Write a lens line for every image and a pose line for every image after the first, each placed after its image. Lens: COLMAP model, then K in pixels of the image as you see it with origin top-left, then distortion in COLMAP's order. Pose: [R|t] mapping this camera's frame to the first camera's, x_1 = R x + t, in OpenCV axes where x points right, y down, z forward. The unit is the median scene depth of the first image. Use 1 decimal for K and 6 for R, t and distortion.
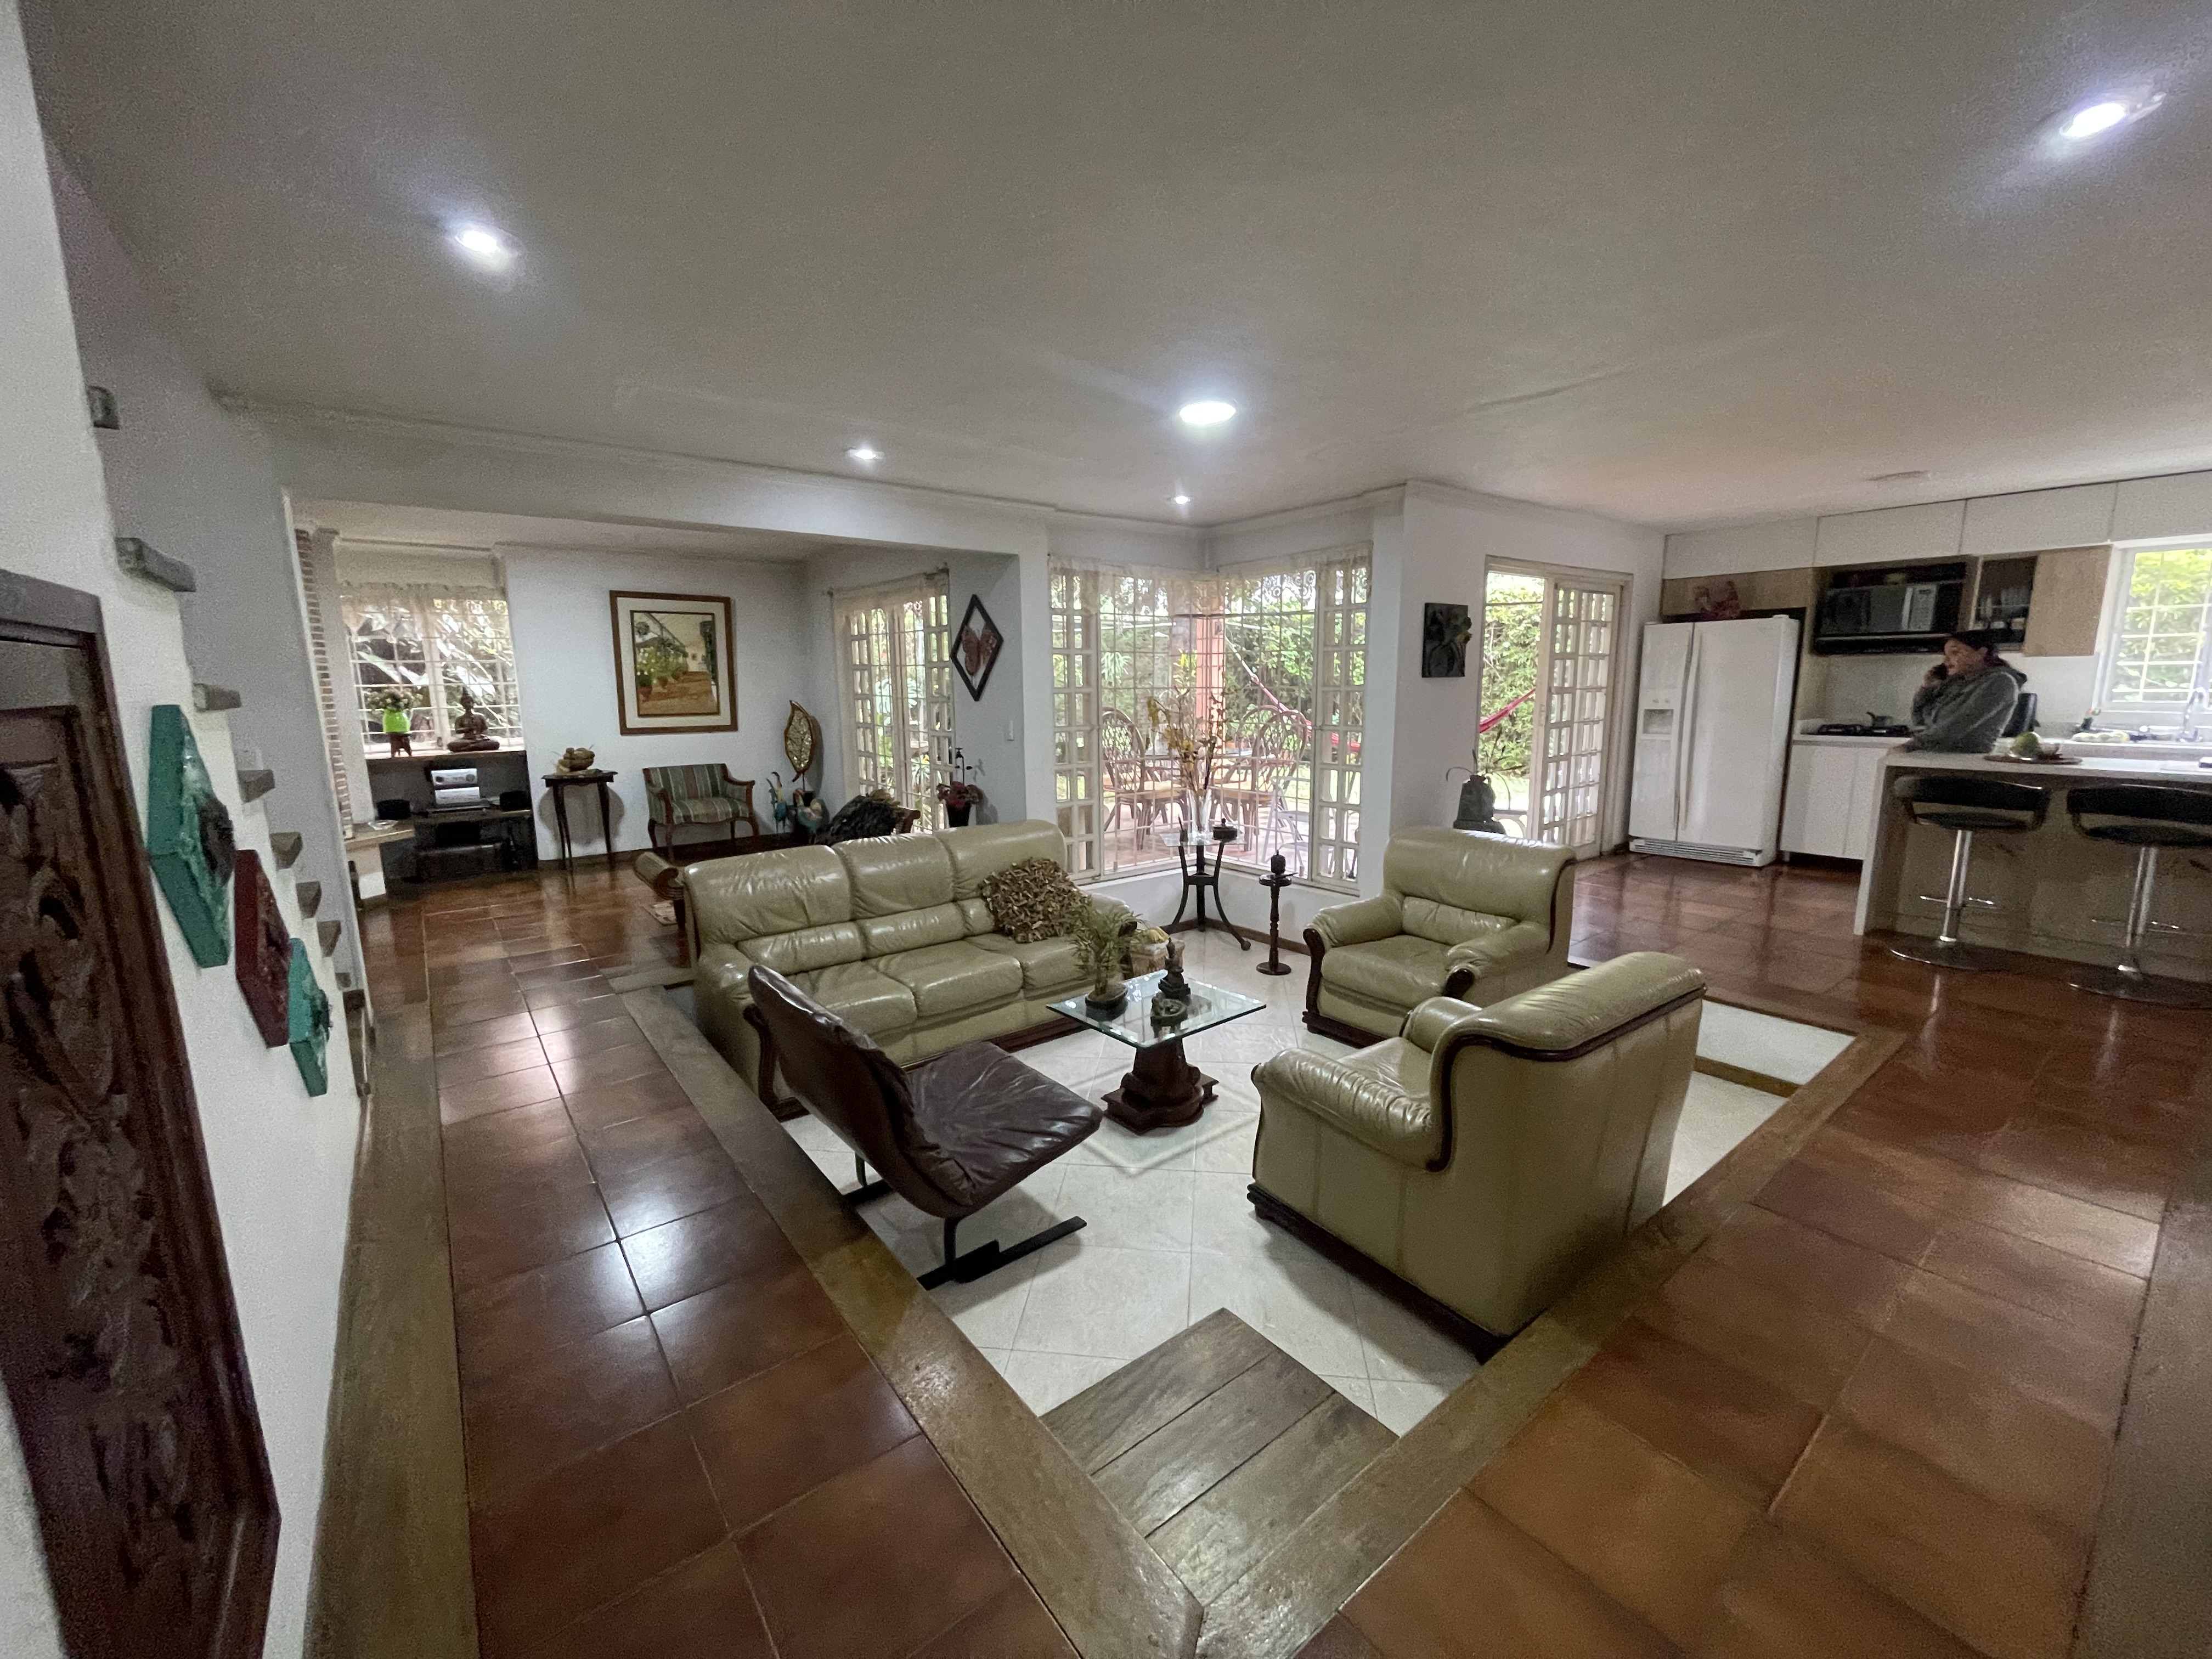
lens RADIAL K [[892.9, 0, 1099.5], [0, 892.9, 825.8], [0, 0, 1]] dist [-0.001244, -0.000881]
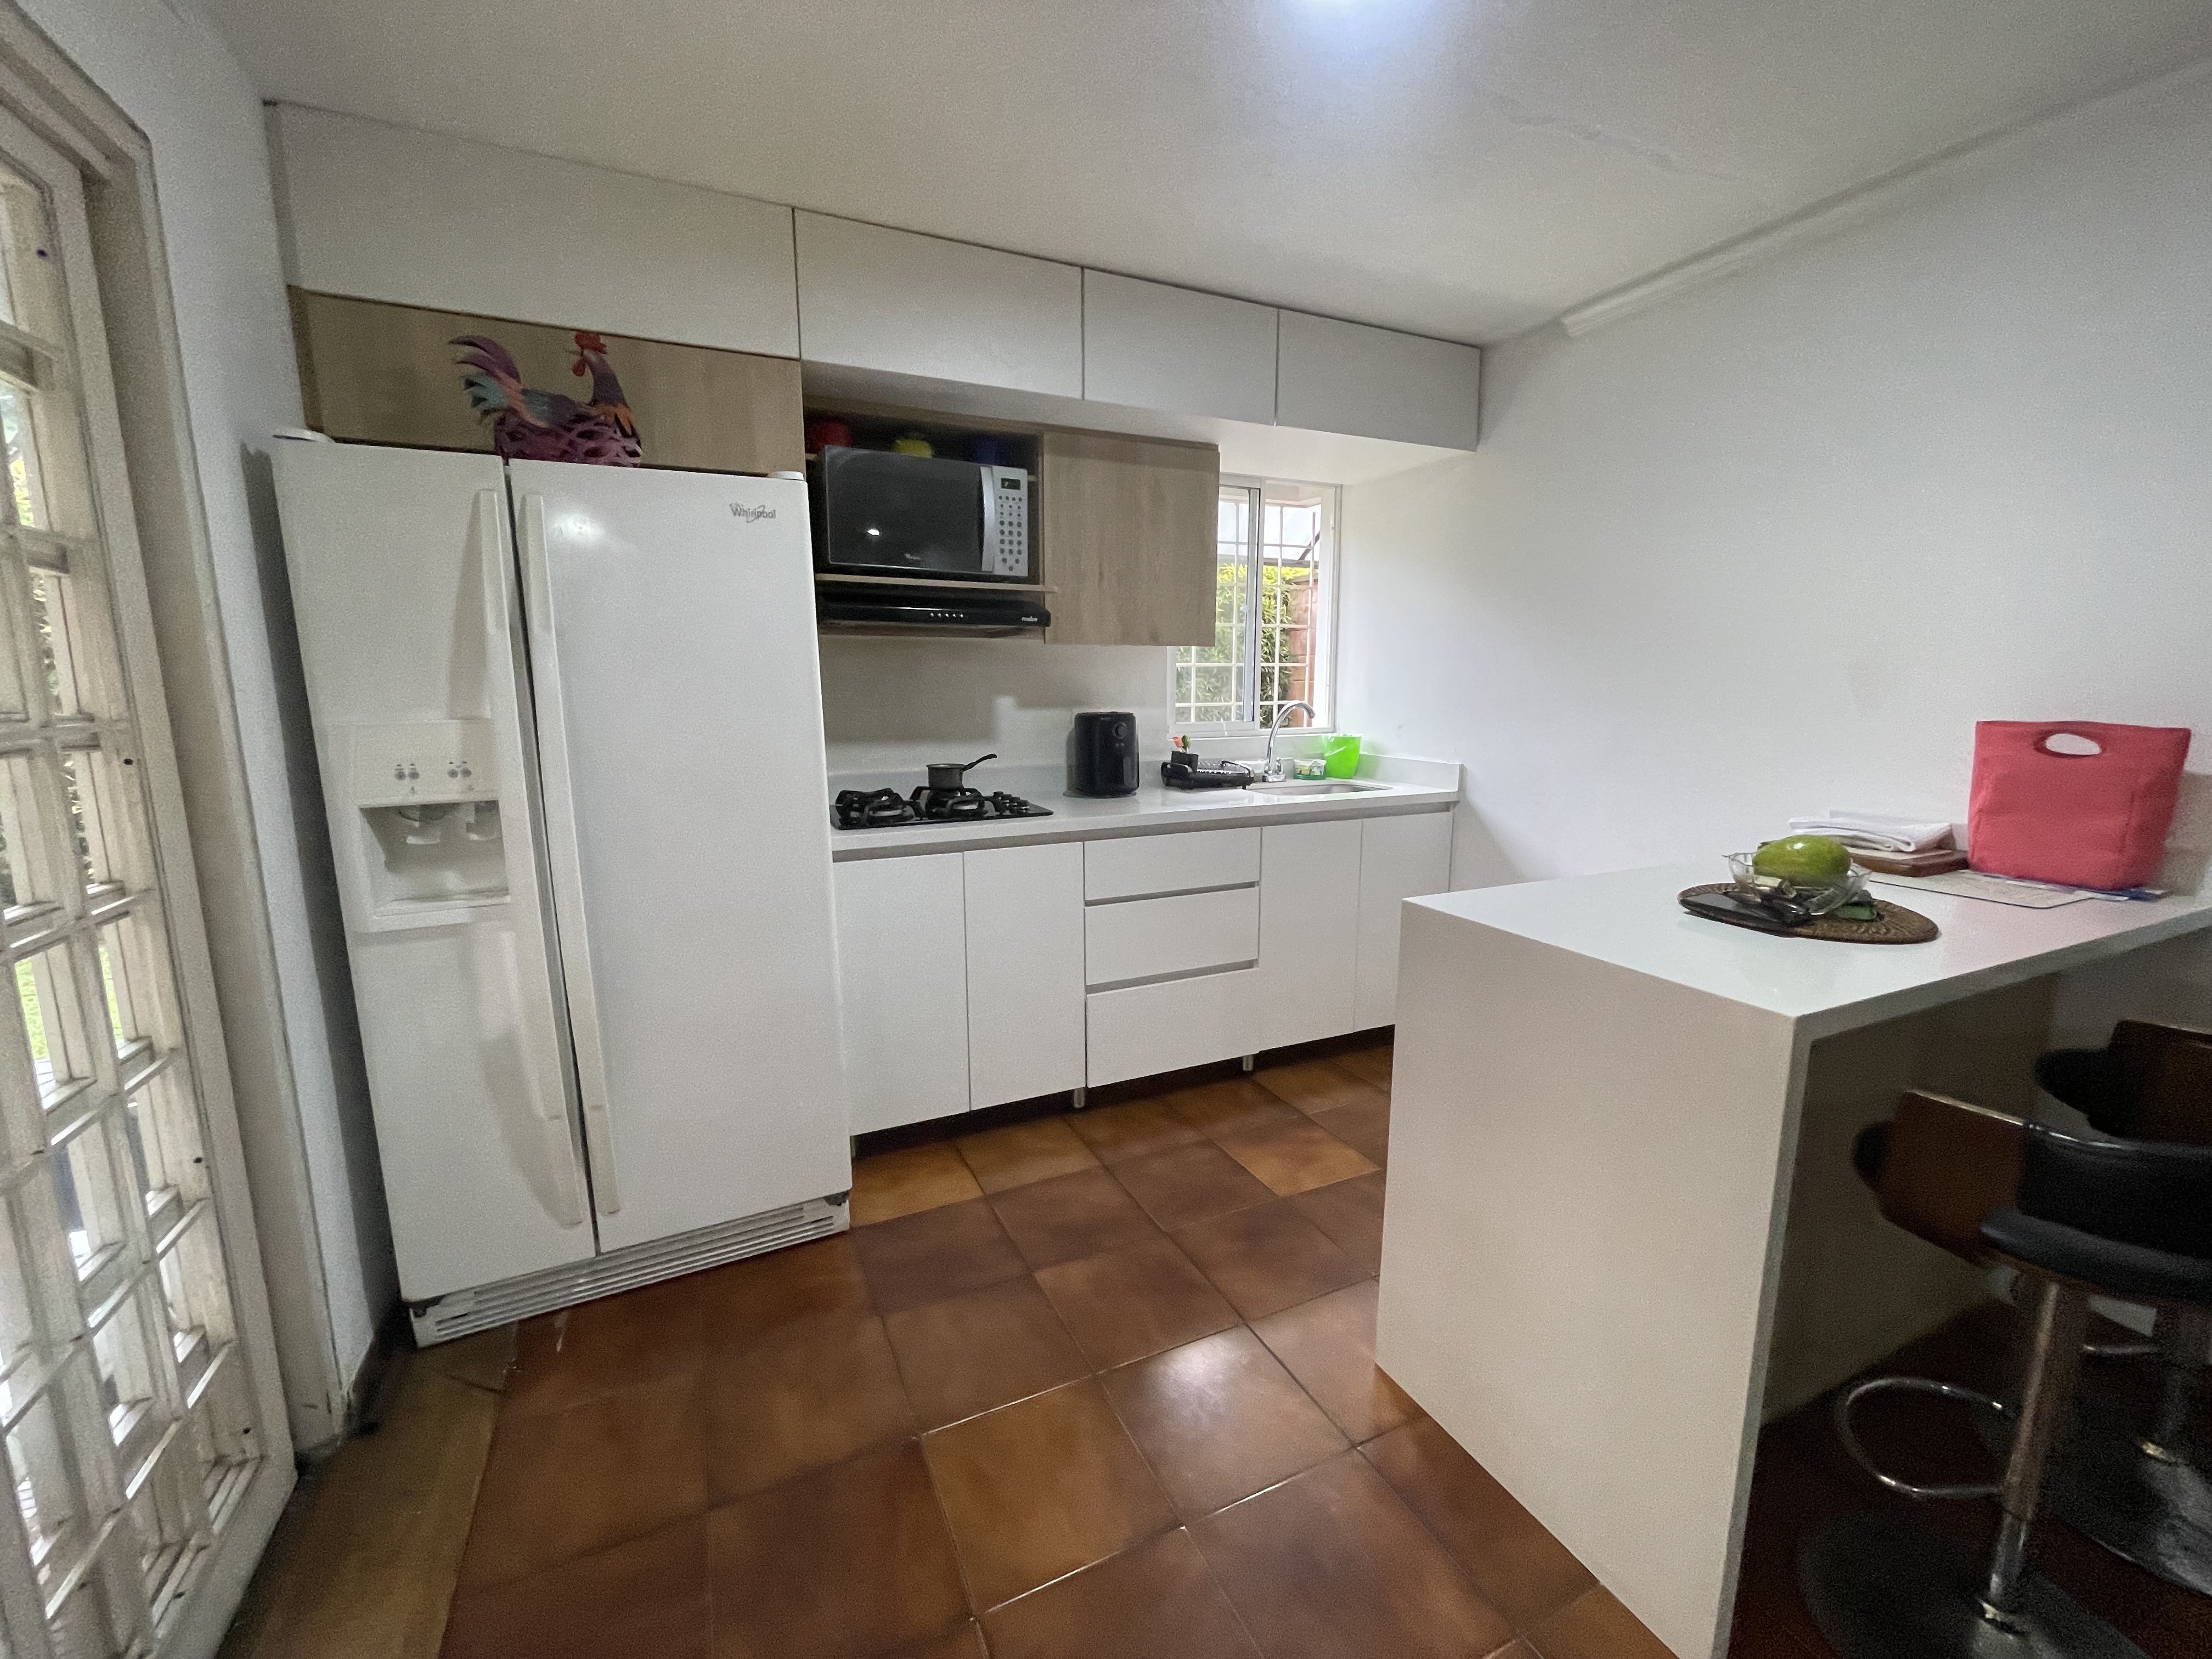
lens RADIAL K [[892.9, 0, 1106.5], [0, 892.9, 831.1], [0, 0, 1]] dist [-0.001244, -0.000881]
pose [[0.202631, -0.145923, 0.968322, 0.446035], [0.164457, 0.979862, 0.113247, -0.125720], [-0.965347, 0.136300, 0.222548, 0.799988]]
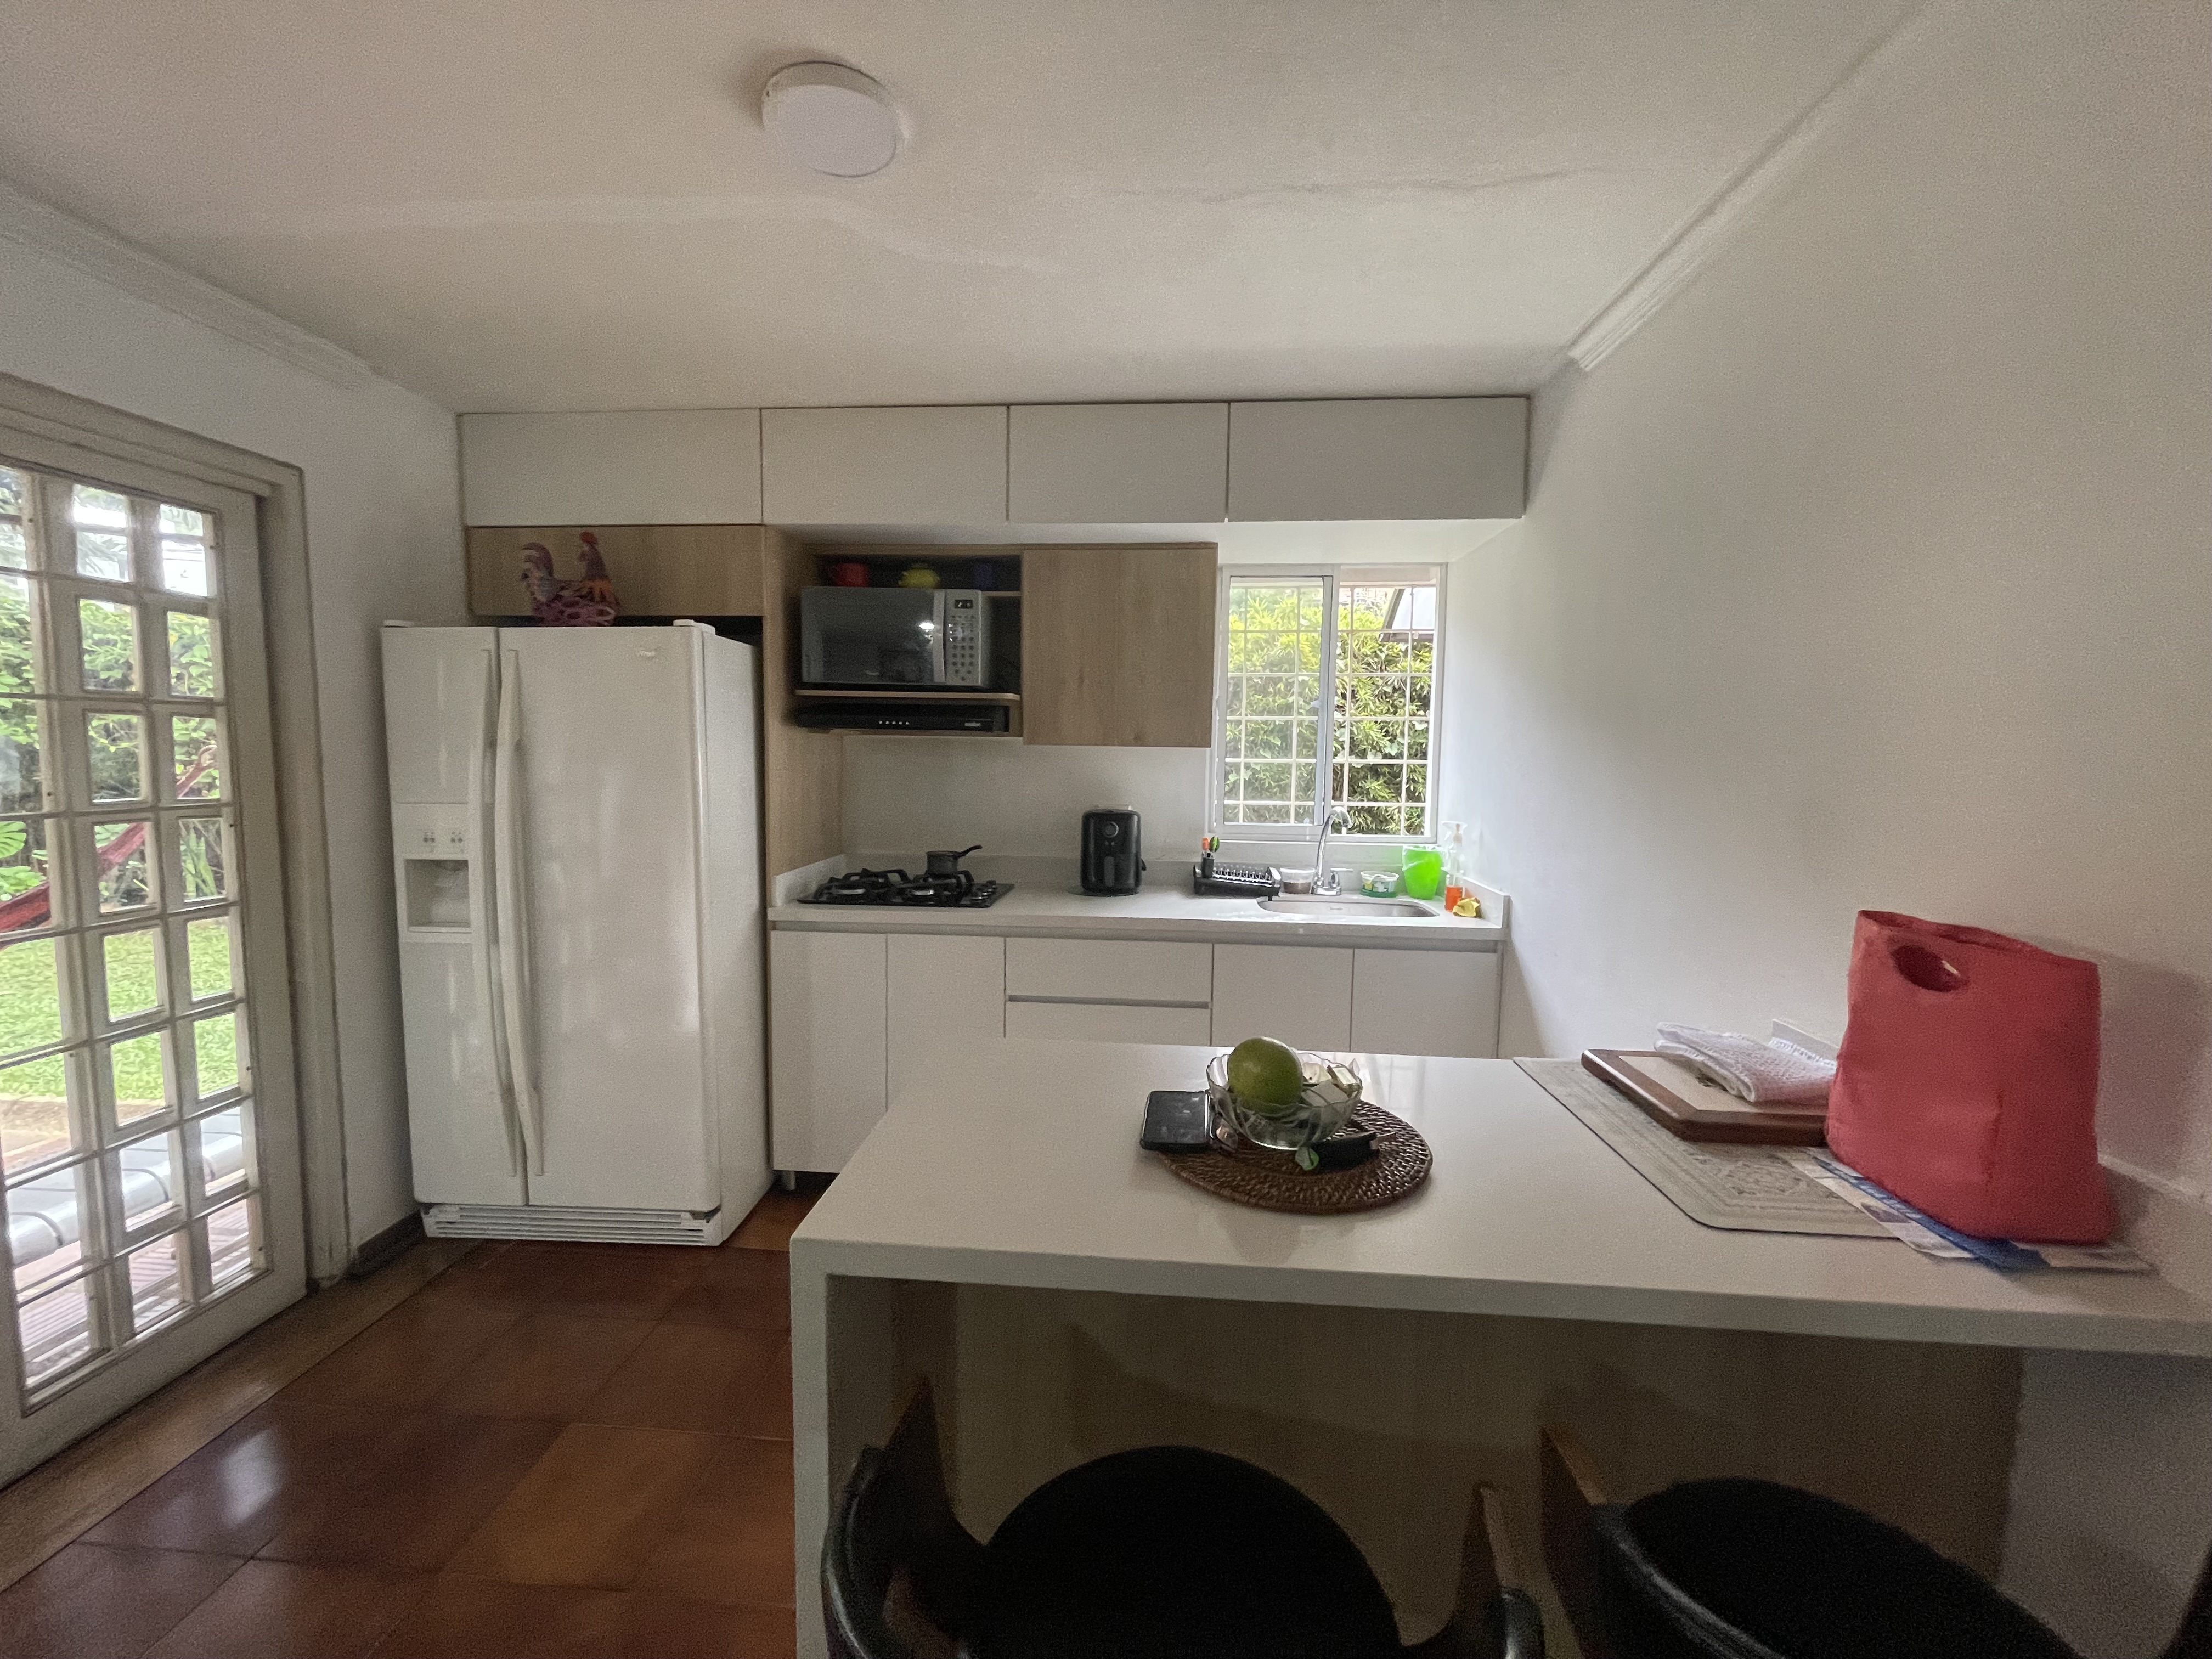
lens RADIAL K [[892.9, 0, 1105.0], [0, 892.9, 832.1], [0, 0, 1]] dist [-0.001244, -0.000881]
pose [[0.653901, -0.041945, 0.755416, 0.553994], [0.101525, 0.994296, -0.032673, -0.106997], [-0.749737, 0.098058, 0.654430, 0.584790]]
